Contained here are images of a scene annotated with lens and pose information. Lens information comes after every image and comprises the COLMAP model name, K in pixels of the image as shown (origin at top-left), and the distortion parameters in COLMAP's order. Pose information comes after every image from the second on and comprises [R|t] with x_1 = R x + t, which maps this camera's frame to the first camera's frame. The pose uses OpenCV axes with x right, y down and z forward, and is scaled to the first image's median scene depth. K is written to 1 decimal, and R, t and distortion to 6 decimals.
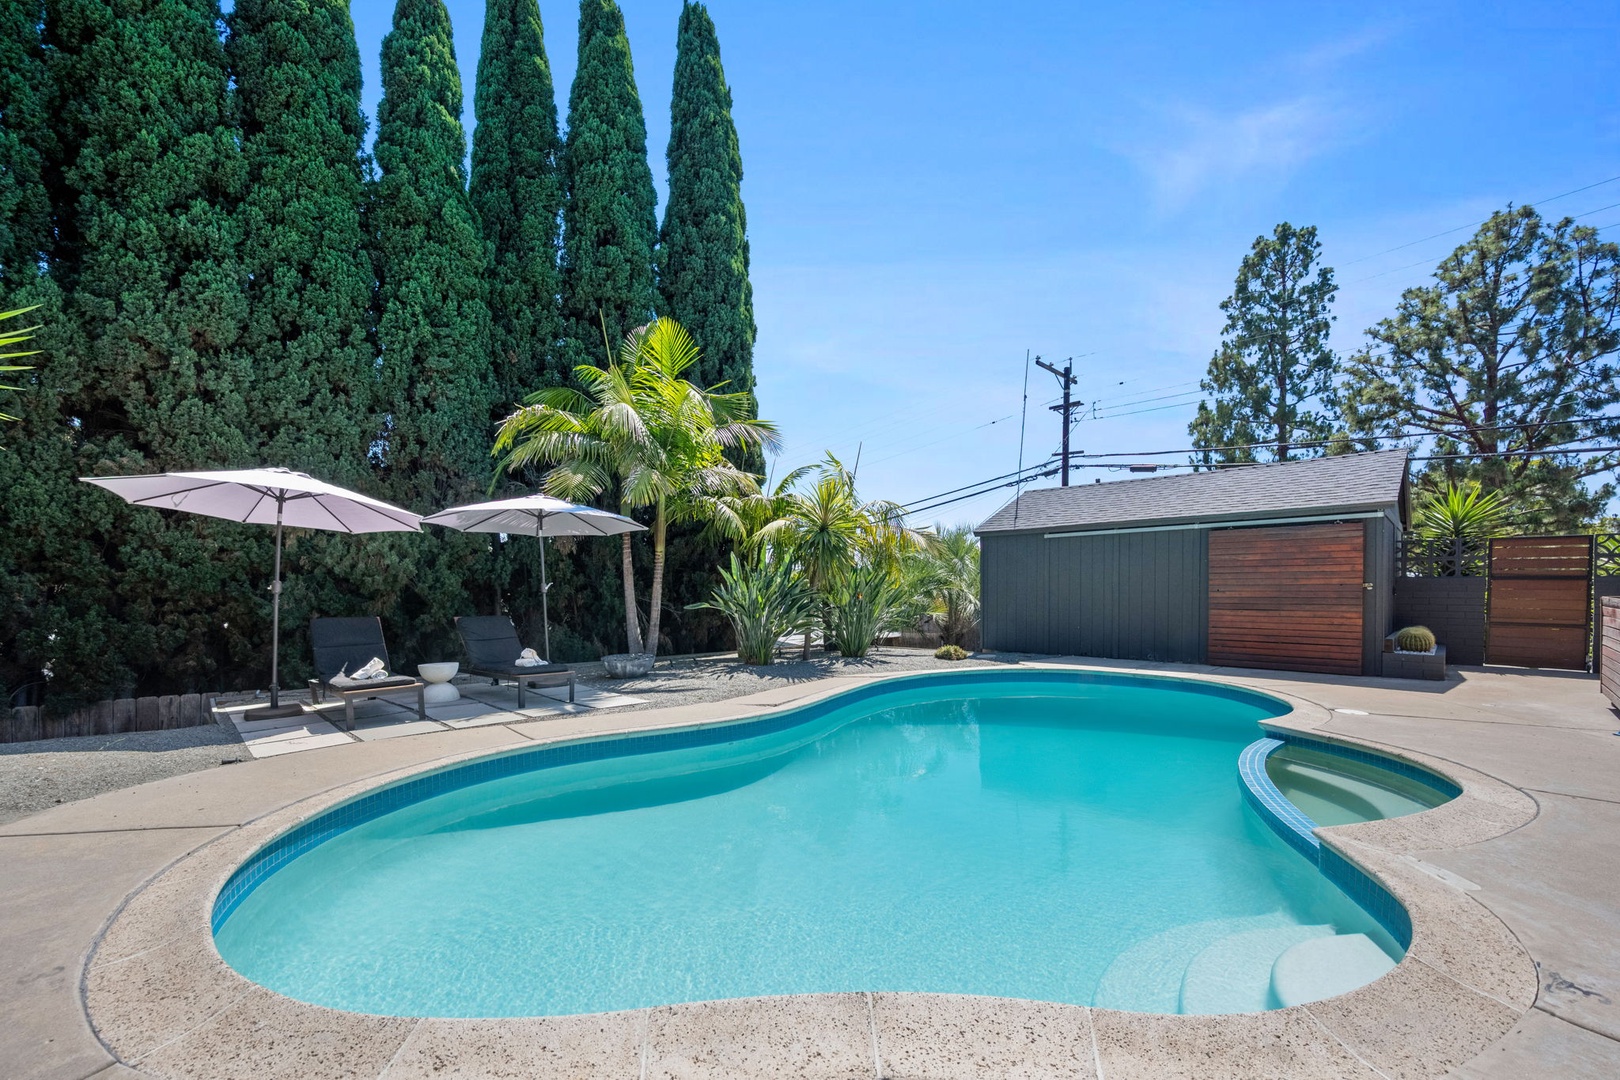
lens RADIAL K [[683.2, 0, 806.8], [0, 683.2, 578.5], [0, 0, 1]] dist [0.000487, -0.000011]
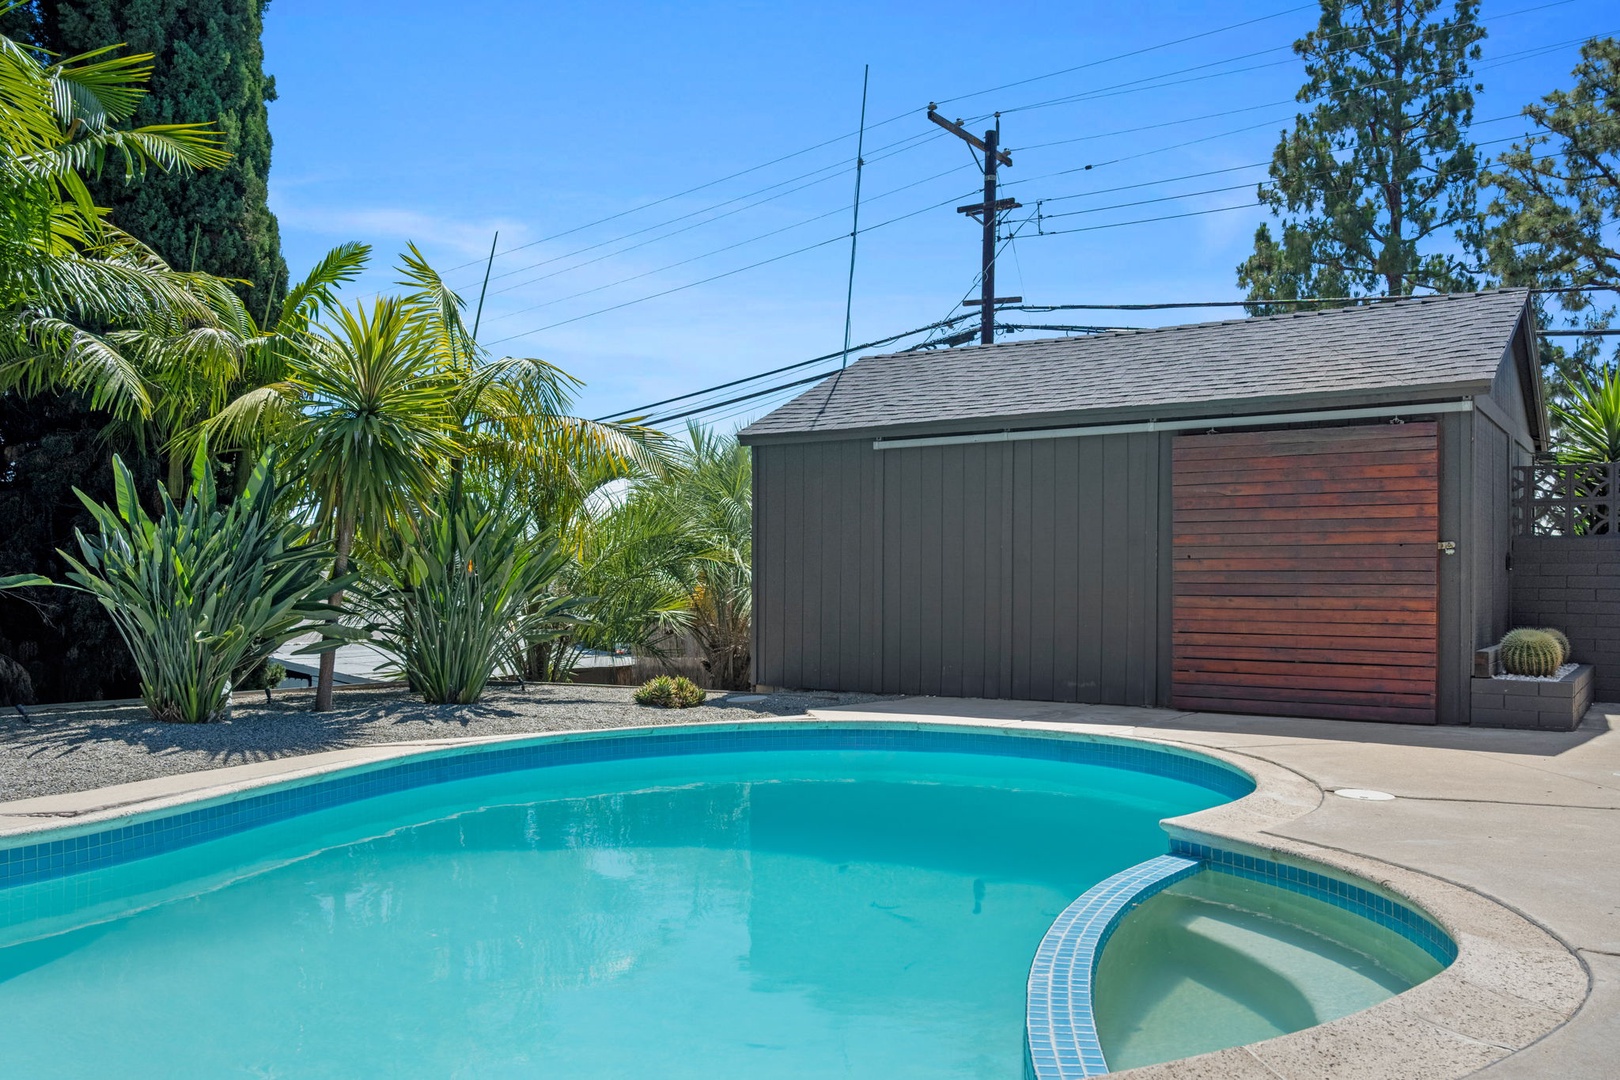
lens RADIAL K [[1378.1, 0, 810.0], [0, 1378.1, 540.0], [0, 0, 1]] dist [-0.003865, 0.013001]
pose [[0.981056, 0.010827, 0.193421, 0.140446], [-0.008310, 0.999870, -0.013821, 0.020667], [-0.193545, 0.011952, 0.981019, 0.077996]]
